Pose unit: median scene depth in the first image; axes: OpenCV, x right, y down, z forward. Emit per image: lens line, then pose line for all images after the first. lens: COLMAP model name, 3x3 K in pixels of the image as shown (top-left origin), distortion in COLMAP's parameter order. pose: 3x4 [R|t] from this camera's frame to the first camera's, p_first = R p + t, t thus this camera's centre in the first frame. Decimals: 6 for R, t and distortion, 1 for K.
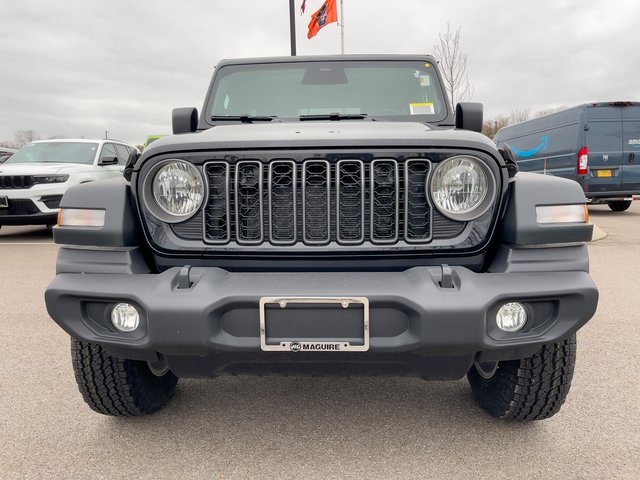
lens RADIAL K [[509.3, 0, 309.2], [0, 509.3, 238.3], [0, 0, 1]] dist [0.055489, -0.002692]
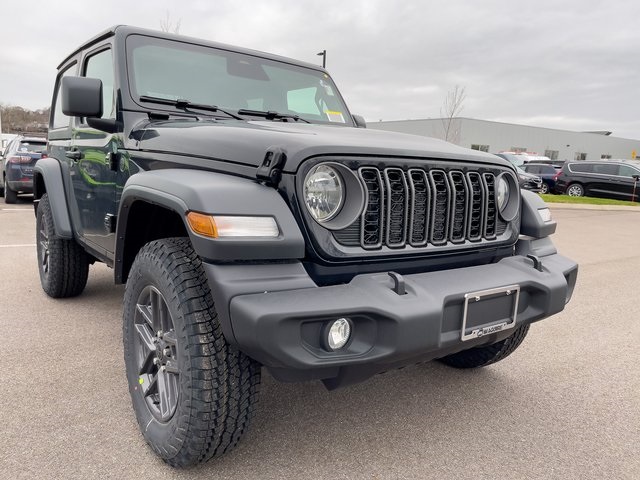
lens RADIAL K [[509.3, 0, 337.7], [0, 509.3, 243.9], [0, 0, 1]] dist [0.055489, -0.002692]
pose [[0.750872, -0.049765, 0.658570, -0.924330], [0.030518, 0.998706, 0.040672, -0.044156], [-0.659742, -0.010441, 0.751420, 0.297900]]
